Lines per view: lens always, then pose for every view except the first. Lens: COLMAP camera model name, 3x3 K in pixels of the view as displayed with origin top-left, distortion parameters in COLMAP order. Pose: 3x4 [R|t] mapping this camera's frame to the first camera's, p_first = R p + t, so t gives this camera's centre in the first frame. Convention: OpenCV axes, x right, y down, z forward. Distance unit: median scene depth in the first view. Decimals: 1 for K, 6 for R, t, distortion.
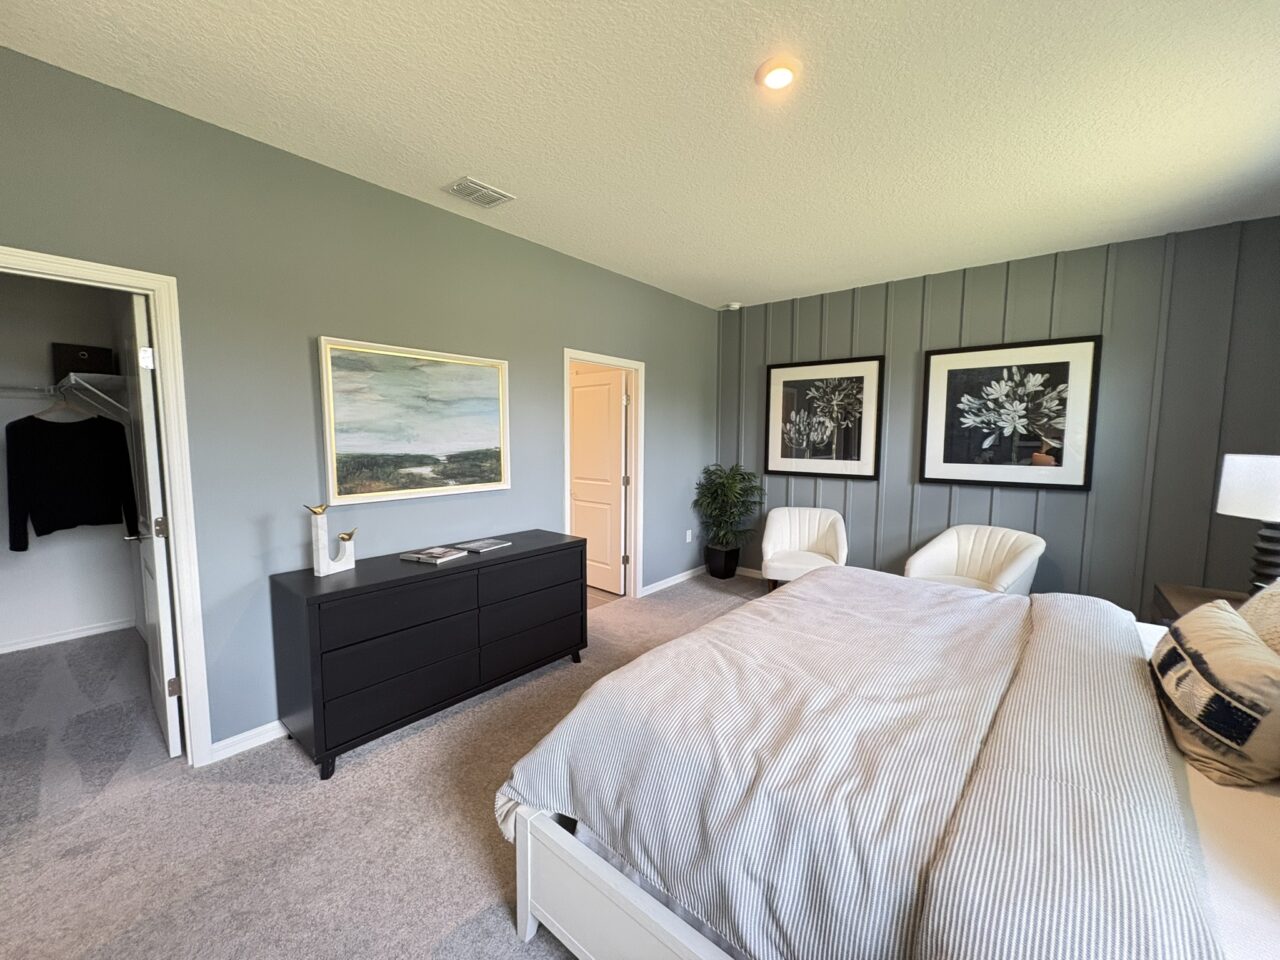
lens RADIAL K [[508.2, 0, 630.3], [0, 508.2, 480.3], [0, 0, 1]] dist [-0.001315, 0.000283]
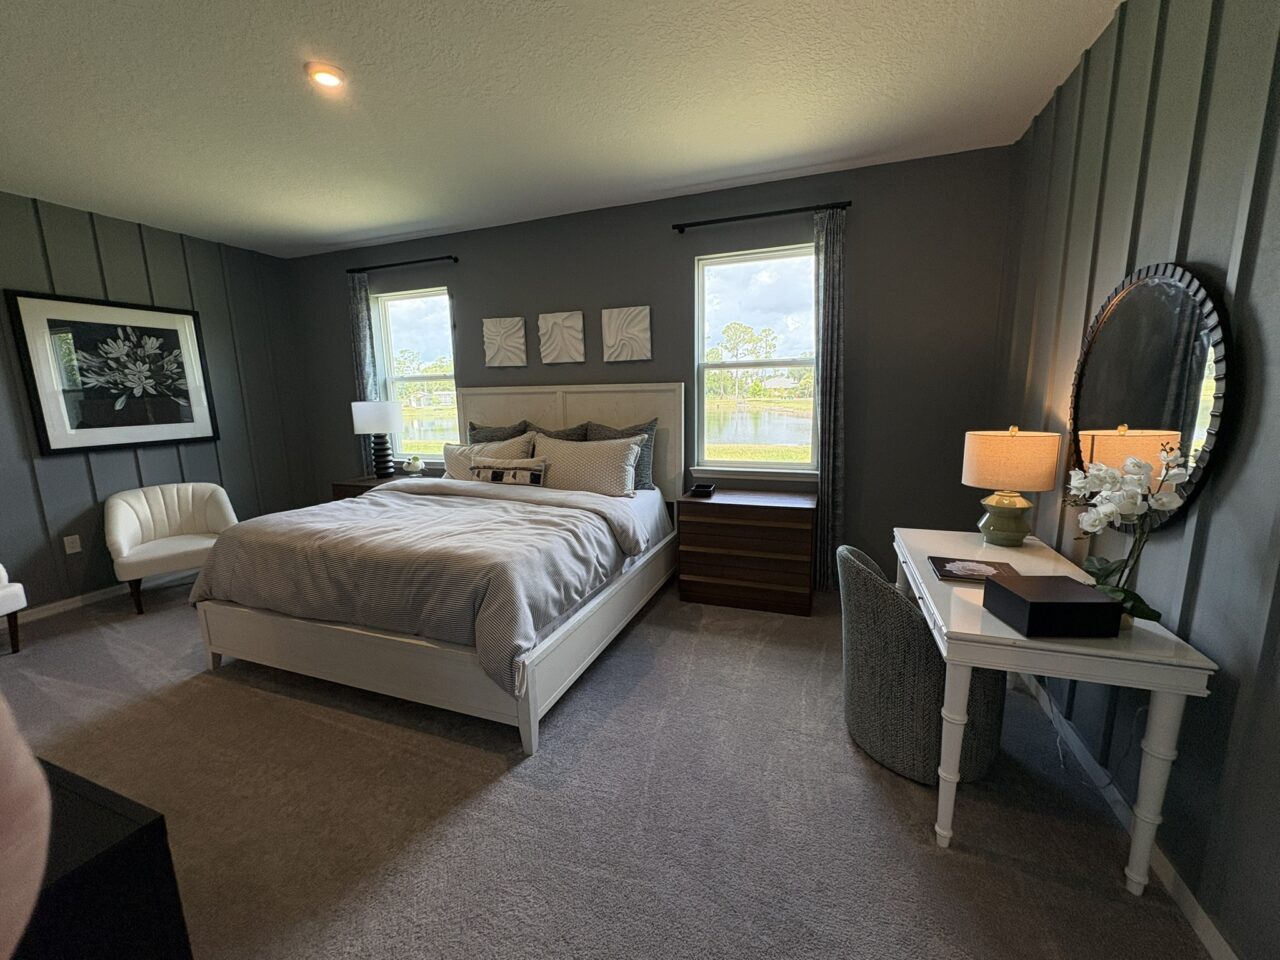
lens RADIAL K [[508.2, 0, 634.2], [0, 508.2, 477.4], [0, 0, 1]] dist [-0.001315, 0.000283]
pose [[-0.361775, -0.157627, 0.918843, -0.578568], [0.099086, 0.973518, 0.206020, -0.041714], [-0.926985, 0.165578, -0.336576, 0.461512]]
